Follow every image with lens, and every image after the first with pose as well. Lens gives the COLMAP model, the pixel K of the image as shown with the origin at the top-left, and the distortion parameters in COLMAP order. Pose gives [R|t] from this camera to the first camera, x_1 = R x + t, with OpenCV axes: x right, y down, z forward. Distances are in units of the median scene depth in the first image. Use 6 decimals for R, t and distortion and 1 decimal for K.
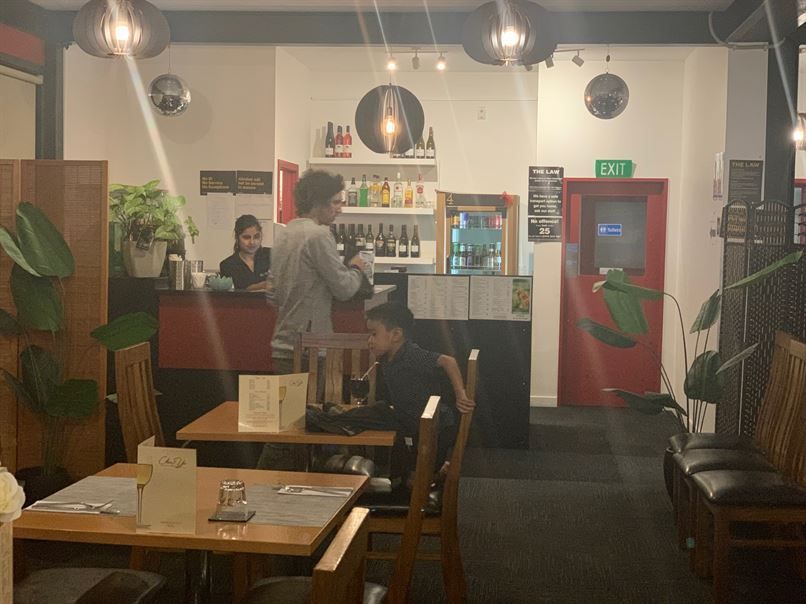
lens RADIAL K [[1120.8, 0, 421.0], [0, 1120.8, 301.6], [0, 0, 1]] dist [0.051624, 0.048550]
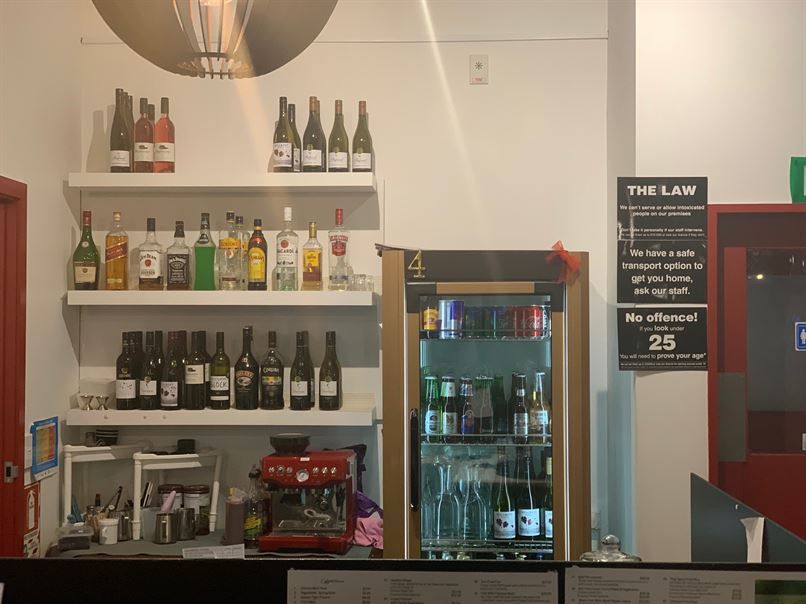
lens RADIAL K [[1120.8, 0, 421.0], [0, 1120.8, 301.6], [0, 0, 1]] dist [0.051624, 0.048550]
pose [[0.997894, -0.017109, 0.062566, 0.003194], [0.022237, 0.996367, -0.082204, -0.046143], [-0.060932, 0.083422, 0.994650, 0.607564]]
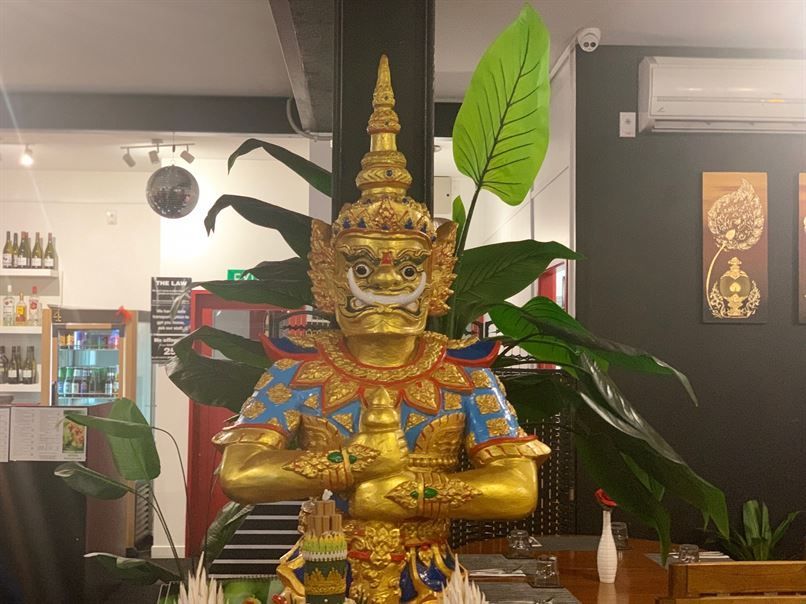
lens RADIAL K [[1120.8, 0, 421.0], [0, 1120.8, 301.6], [0, 0, 1]] dist [0.051624, 0.048550]
pose [[0.989542, -0.004395, 0.144181, 0.173736], [0.019851, 0.994175, -0.105936, -0.005301], [-0.142875, 0.107690, 0.983865, 0.113824]]
